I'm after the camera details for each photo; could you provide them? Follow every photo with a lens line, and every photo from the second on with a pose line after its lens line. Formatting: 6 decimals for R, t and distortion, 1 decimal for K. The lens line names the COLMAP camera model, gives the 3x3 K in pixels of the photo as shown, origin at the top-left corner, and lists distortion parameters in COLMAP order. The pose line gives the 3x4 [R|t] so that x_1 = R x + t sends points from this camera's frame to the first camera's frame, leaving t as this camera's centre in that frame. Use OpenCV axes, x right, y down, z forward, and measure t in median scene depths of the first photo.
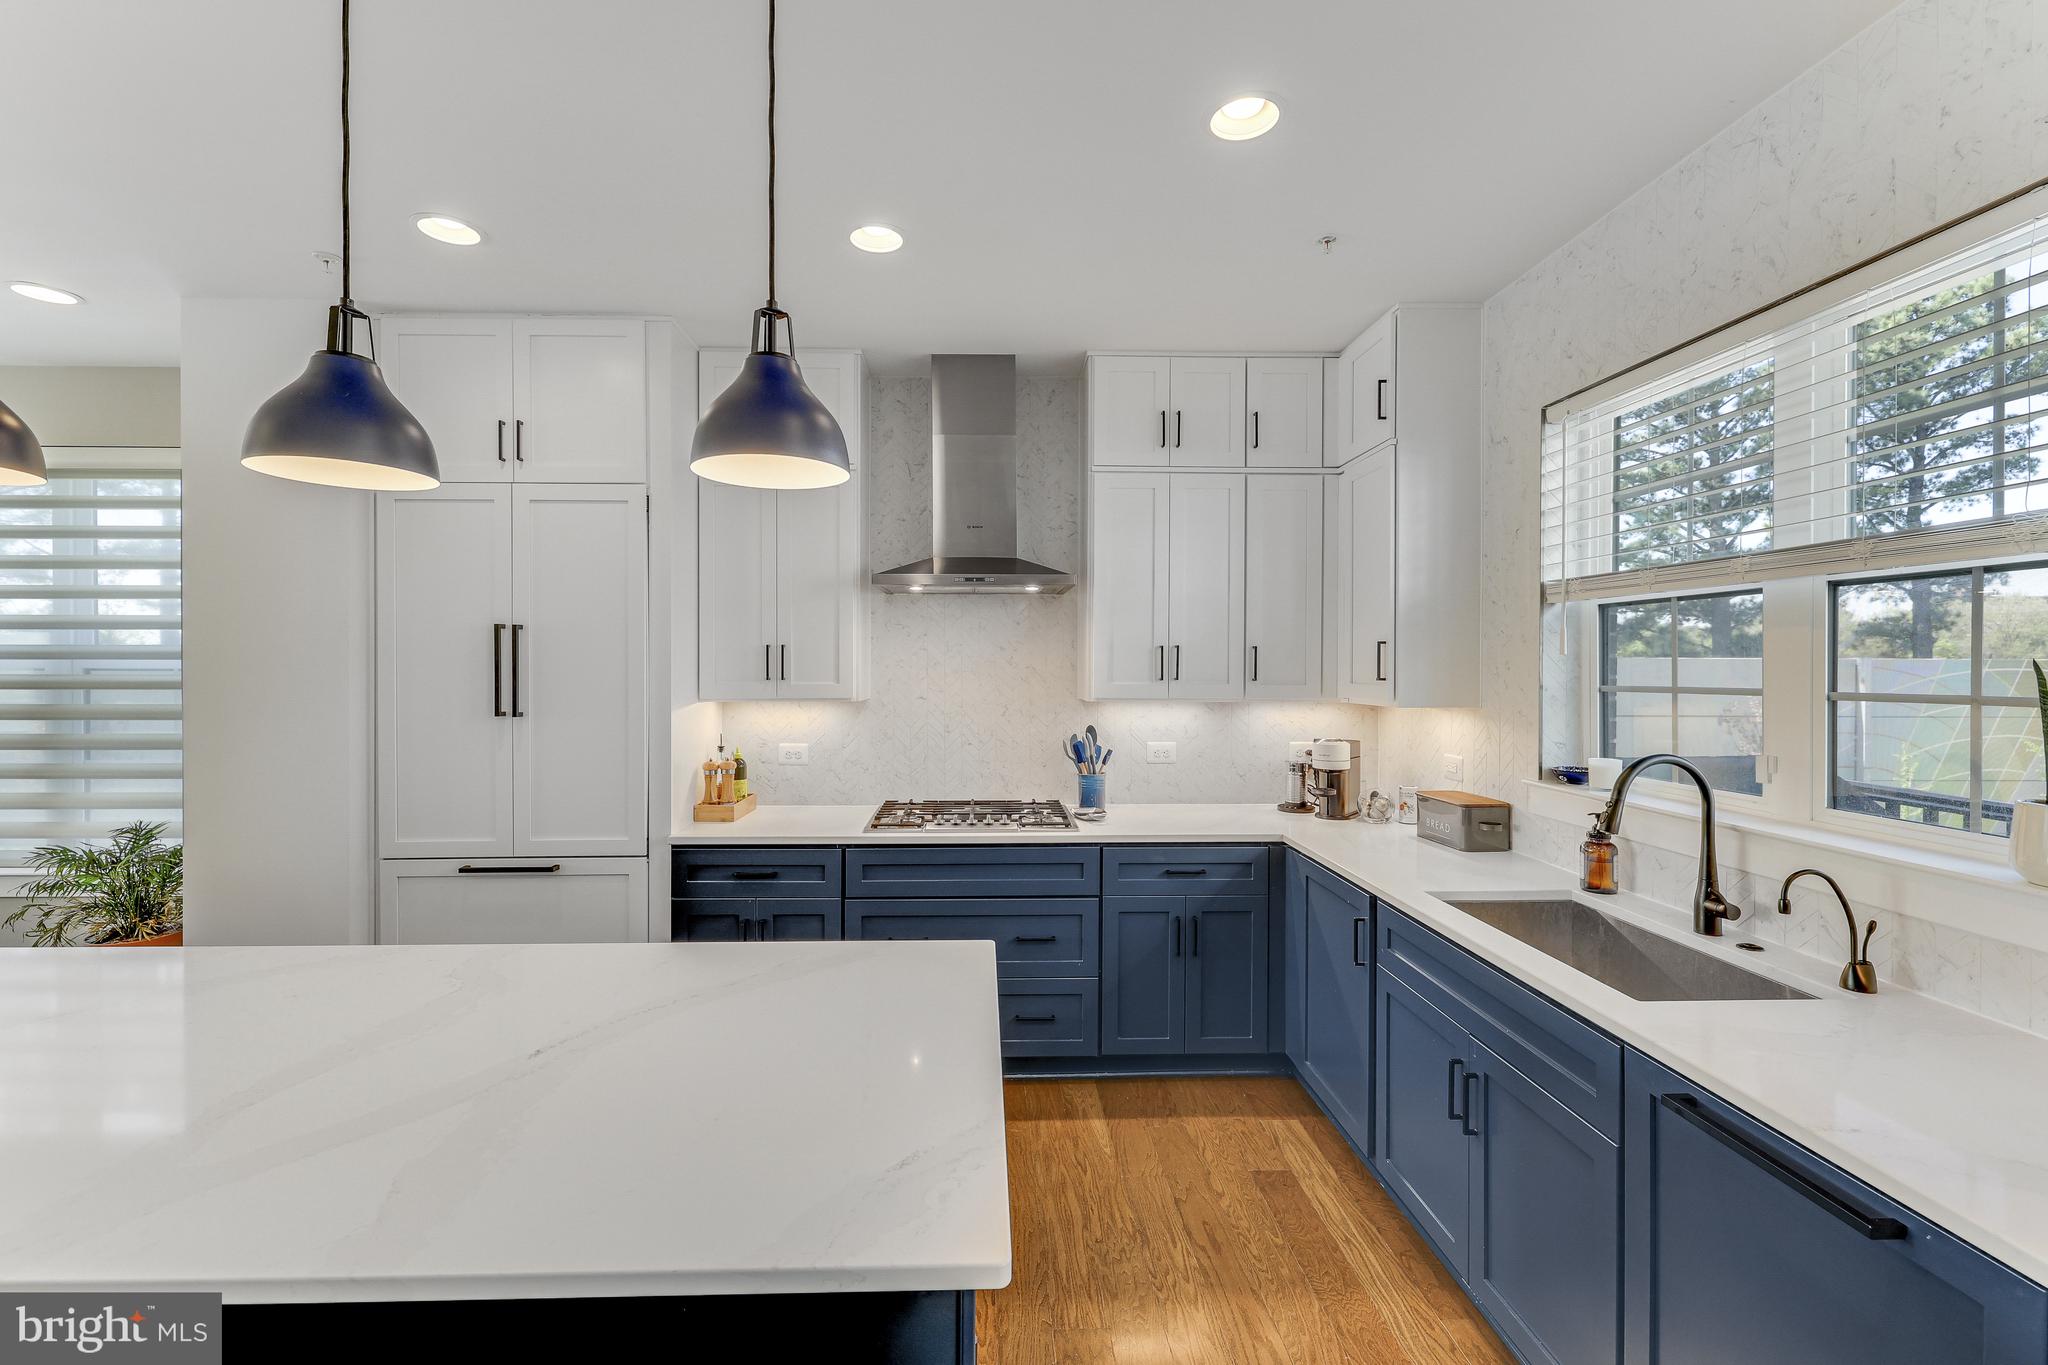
lens RADIAL K [[874.9, 0, 1008.1], [0, 874.9, 665.8], [0, 0, 1]] dist [-0.000611, -0.000030]
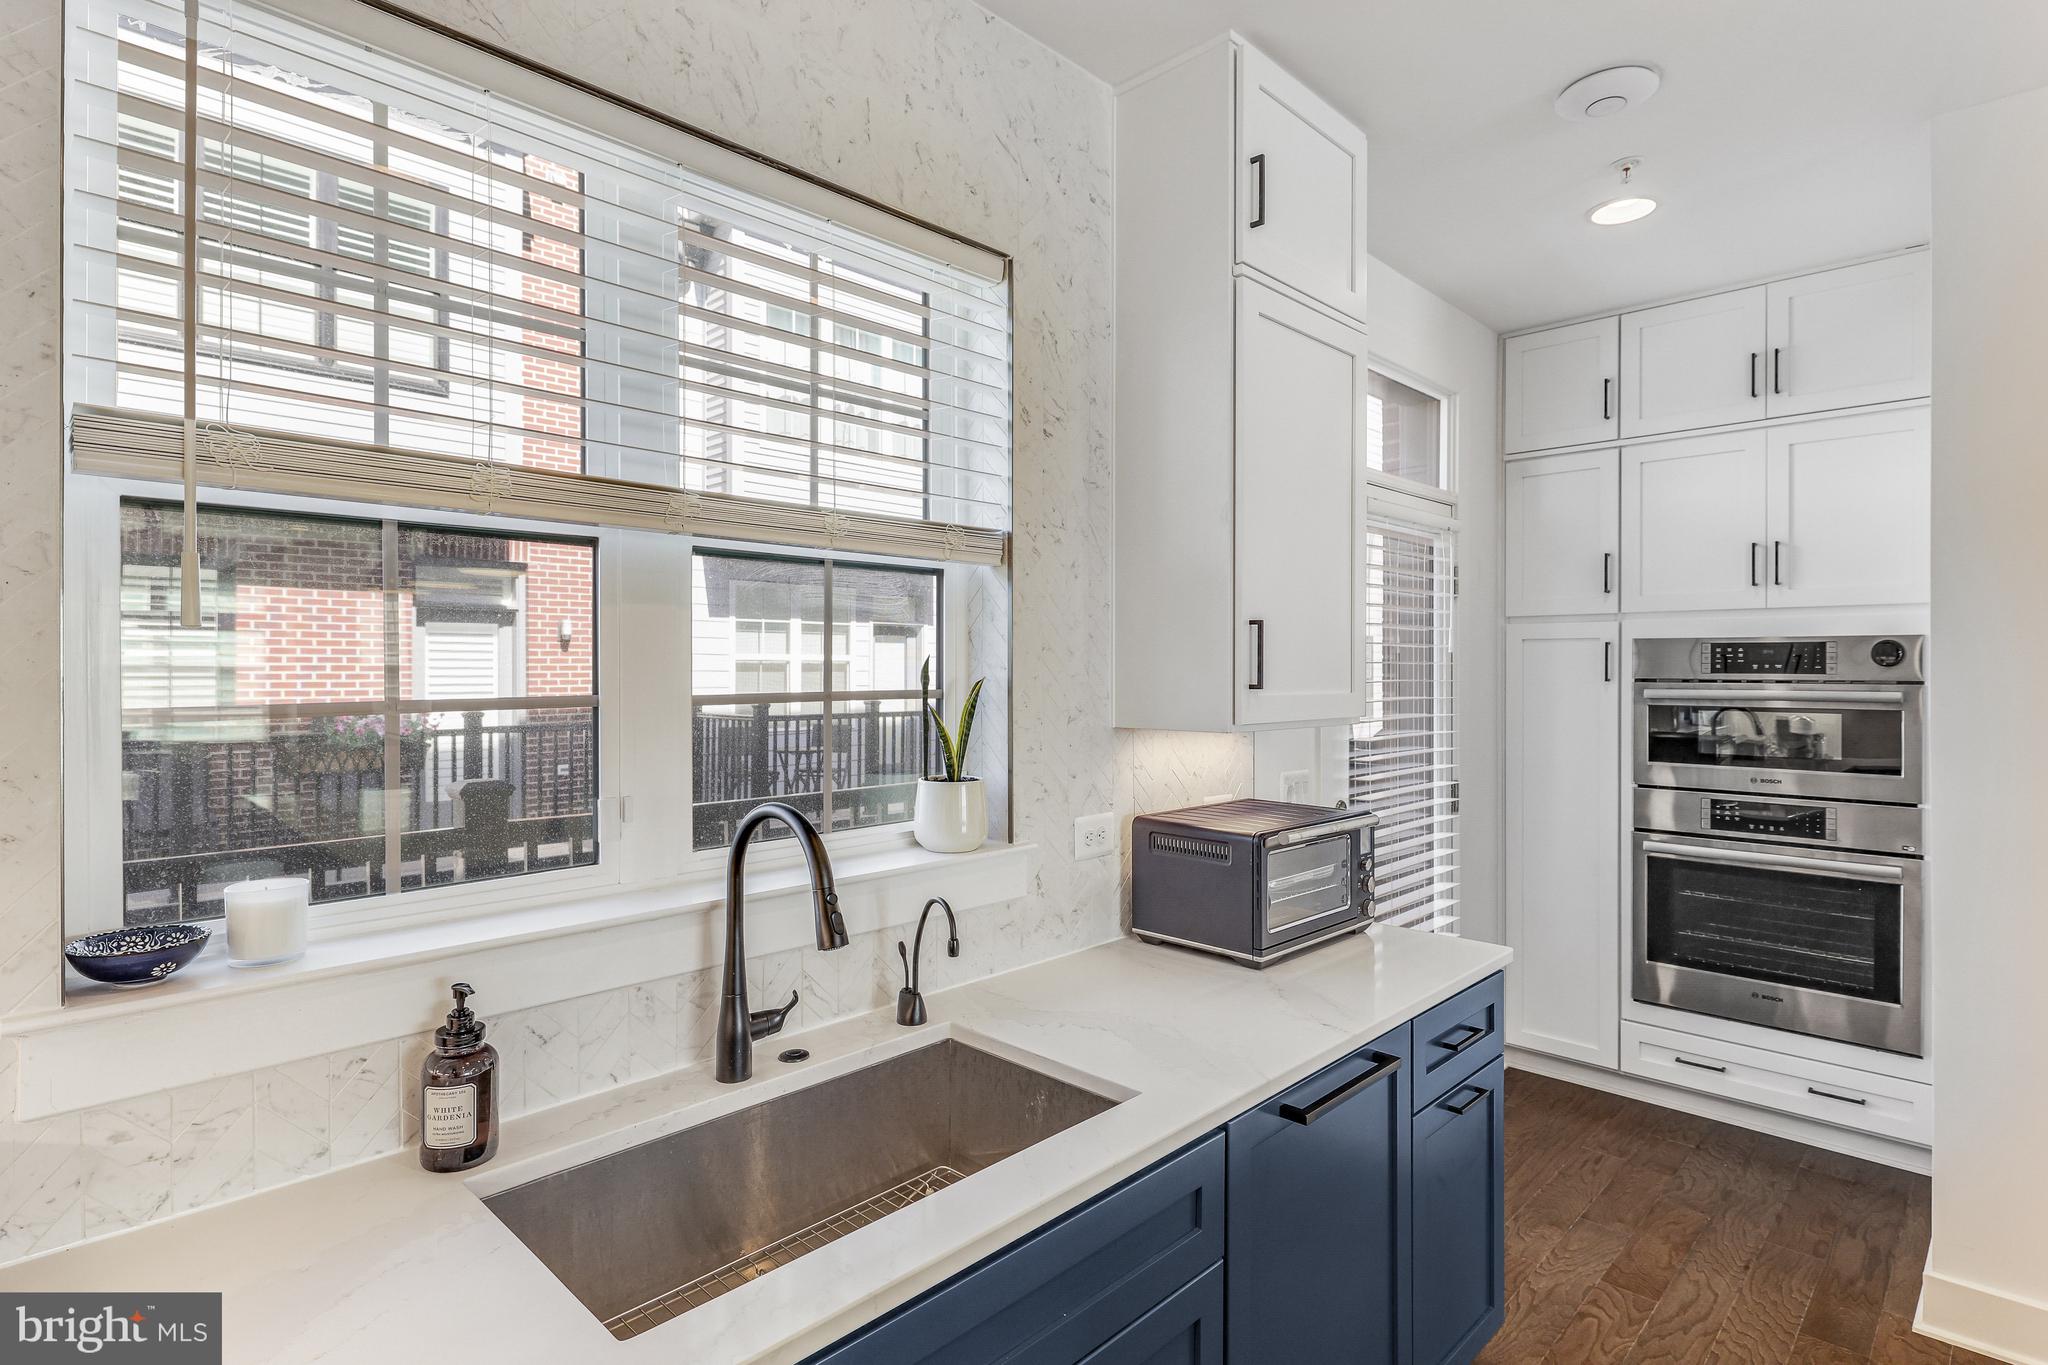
lens RADIAL K [[1042.5, 0, 973.0], [0, 1042.5, 676.4], [0, 0, 1]] dist [0.003350, 0.000698]
pose [[-0.684769, 0.000908, 0.728760, 0.132155], [0.004935, 0.999982, 0.003391, 0.012600], [-0.728743, 0.005918, -0.684761, 1.458359]]
